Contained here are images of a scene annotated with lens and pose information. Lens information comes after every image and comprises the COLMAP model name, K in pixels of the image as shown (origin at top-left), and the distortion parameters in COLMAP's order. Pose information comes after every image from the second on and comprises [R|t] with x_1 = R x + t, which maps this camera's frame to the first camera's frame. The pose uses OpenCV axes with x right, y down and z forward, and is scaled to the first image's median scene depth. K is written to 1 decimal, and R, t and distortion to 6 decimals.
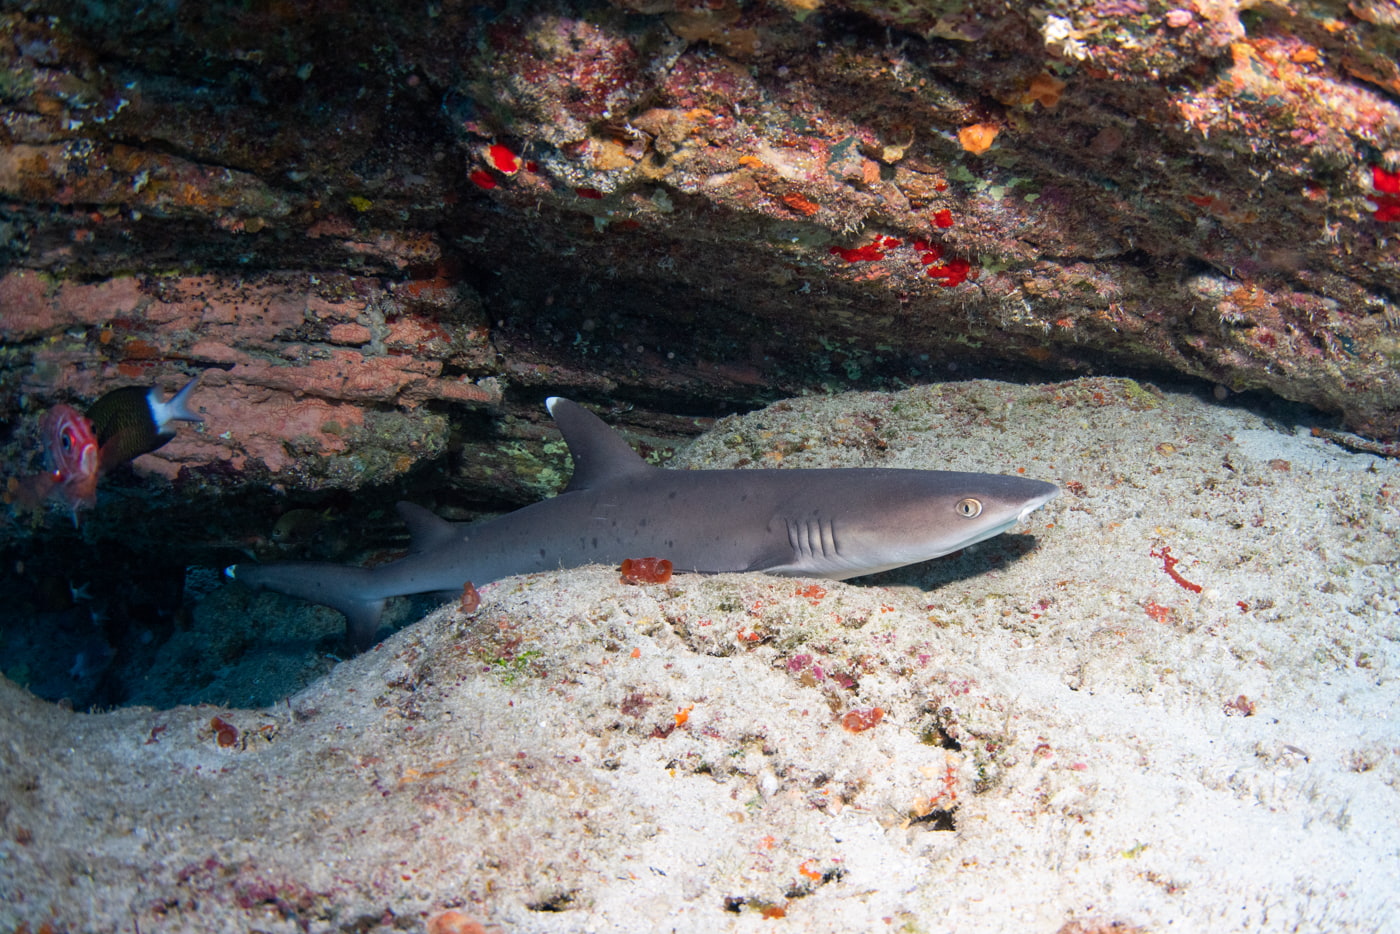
lens RADIAL K [[907.1, 0, 702.9], [0, 907.1, 495.3], [0, 0, 1]] dist [-0.327444, 0.101794]
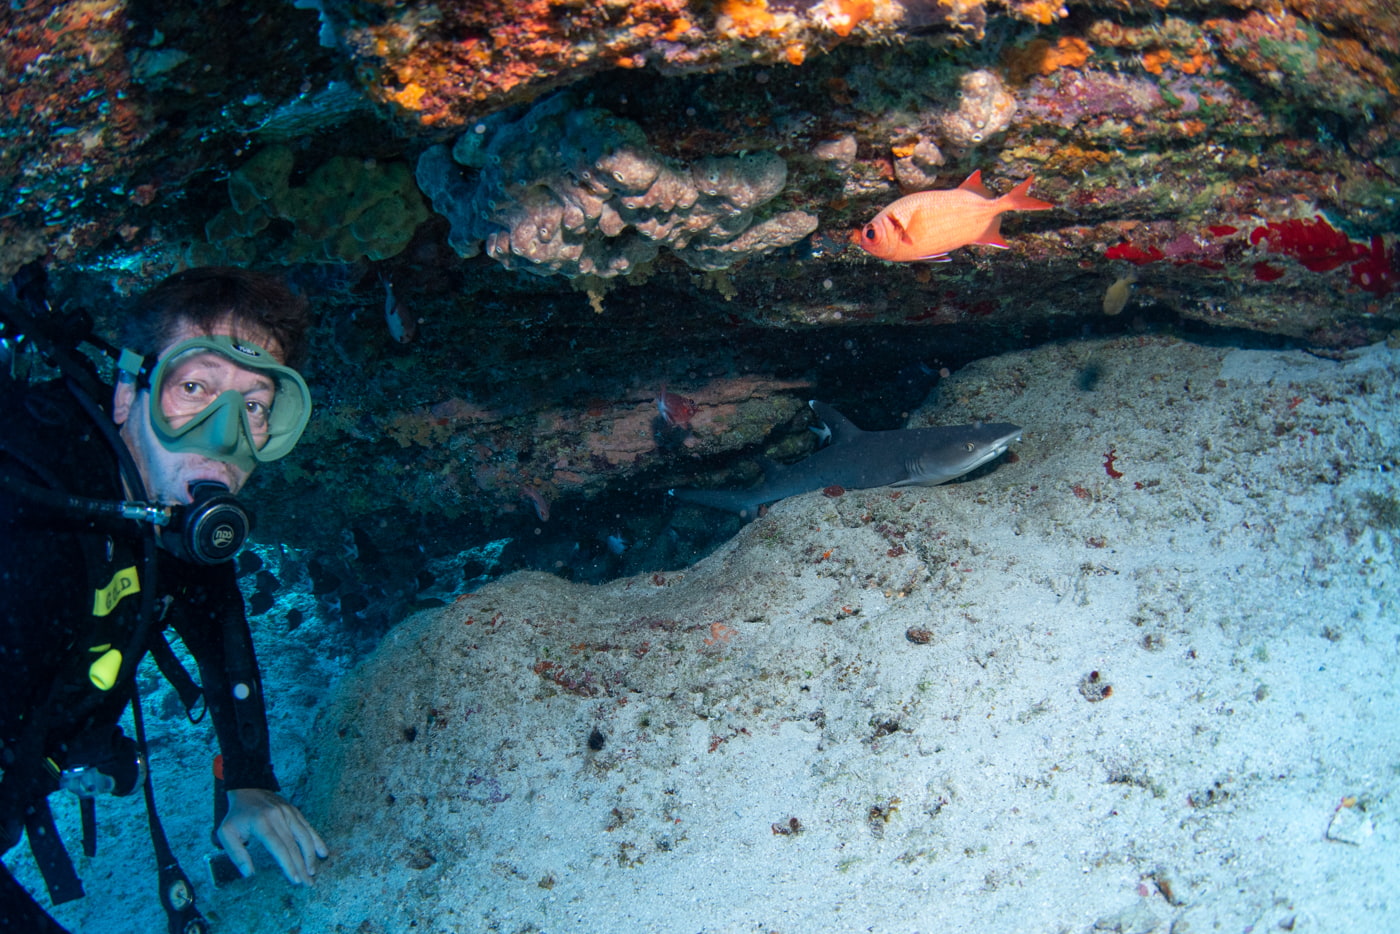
lens RADIAL K [[805.5, 0, 707.8], [0, 805.5, 477.2], [0, 0, 1]] dist [-0.325298, 0.095480]
pose [[0.854950, -0.101242, -0.508735, 0.745036], [0.158574, 0.984827, 0.070502, -0.151400], [0.493878, -0.140948, 0.858032, -0.915102]]
